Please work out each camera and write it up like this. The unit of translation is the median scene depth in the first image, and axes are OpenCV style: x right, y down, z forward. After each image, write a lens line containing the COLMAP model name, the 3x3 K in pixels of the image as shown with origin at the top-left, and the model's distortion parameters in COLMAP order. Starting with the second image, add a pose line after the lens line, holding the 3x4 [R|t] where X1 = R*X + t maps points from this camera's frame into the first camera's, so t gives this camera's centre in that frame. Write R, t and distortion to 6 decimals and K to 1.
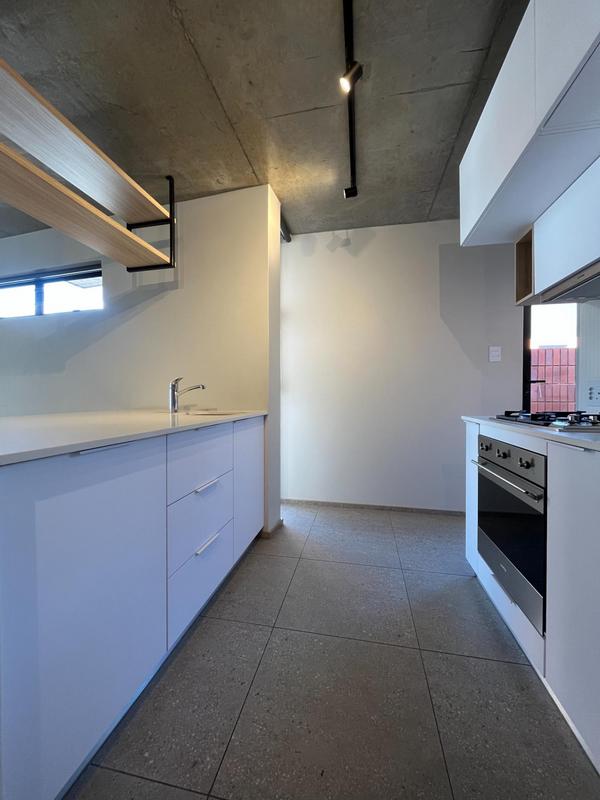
lens RADIAL K [[321.9, 0, 300.0], [0, 321.9, 400.0], [0, 0, 1]] dist [-0.000388, -0.000318]
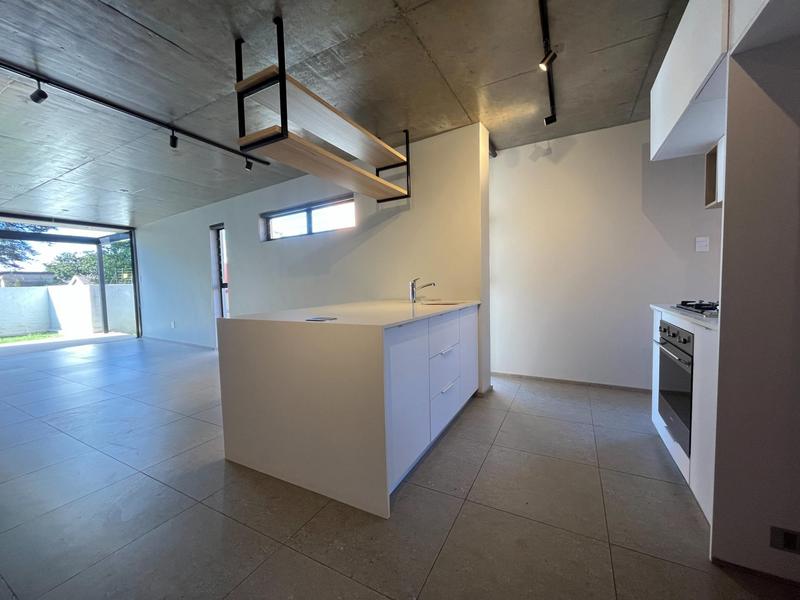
lens RADIAL K [[321.9, 0, 400.4], [0, 321.9, 302.8], [0, 0, 1]] dist [-0.000388, -0.000318]
pose [[0.955087, -0.006552, -0.296254, -0.026478], [0.021642, 0.998628, 0.047685, -0.029053], [0.295535, -0.051955, 0.953918, -0.347817]]
